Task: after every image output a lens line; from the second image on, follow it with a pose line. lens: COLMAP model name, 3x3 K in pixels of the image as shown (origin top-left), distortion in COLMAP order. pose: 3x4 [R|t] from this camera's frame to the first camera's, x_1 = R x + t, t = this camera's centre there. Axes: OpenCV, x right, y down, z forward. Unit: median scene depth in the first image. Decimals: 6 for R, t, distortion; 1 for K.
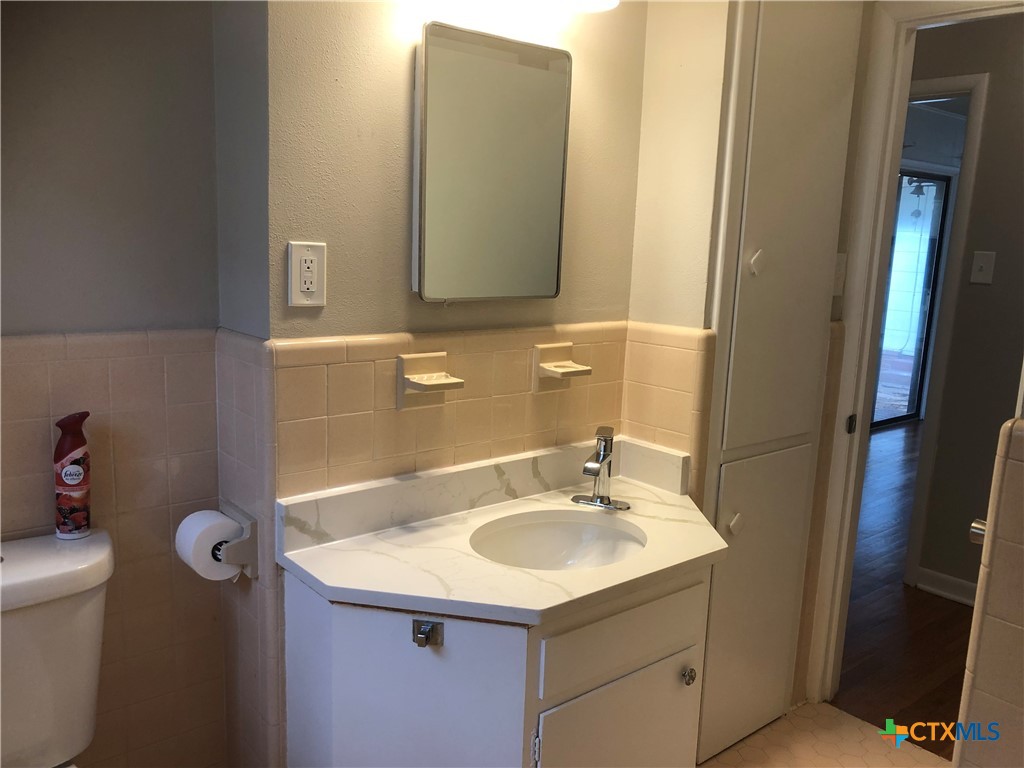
lens RADIAL K [[839.8, 0, 512.1], [0, 839.8, 381.2], [0, 0, 1]] dist [0.011028, -0.004834]
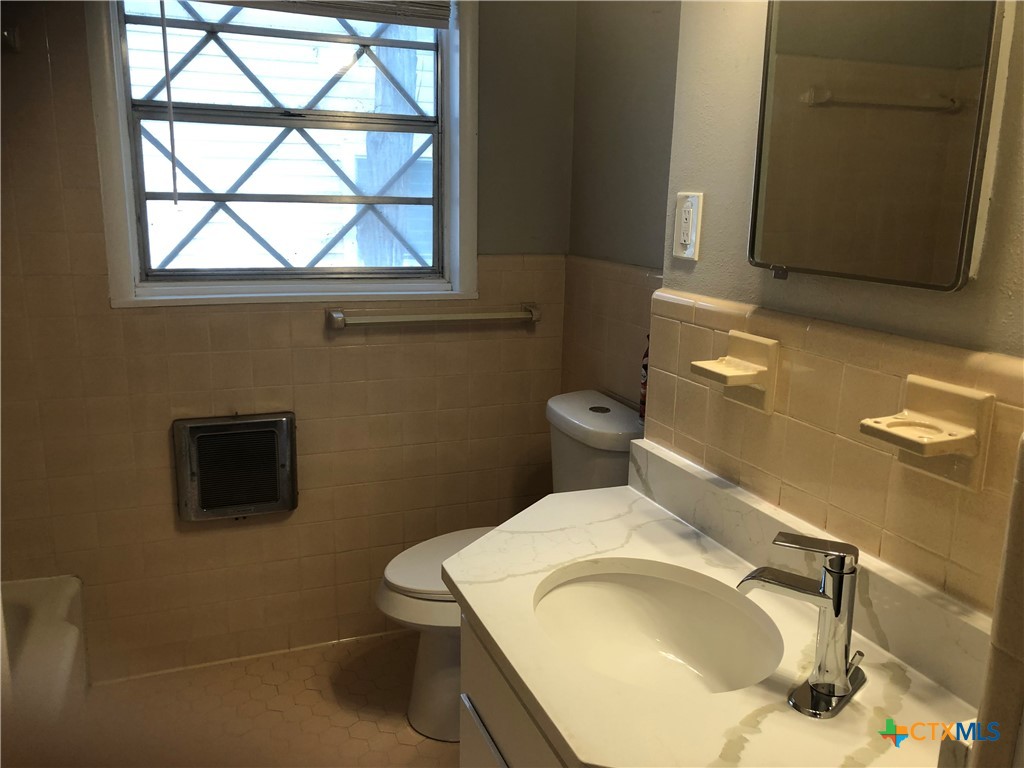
lens RADIAL K [[839.8, 0, 512.1], [0, 839.8, 381.2], [0, 0, 1]] dist [0.011028, -0.004834]
pose [[-0.319968, 0.154556, -0.934737, 0.707677], [-0.201536, 0.952921, 0.226550, -0.126193], [0.925745, 0.260871, -0.273756, 1.047924]]
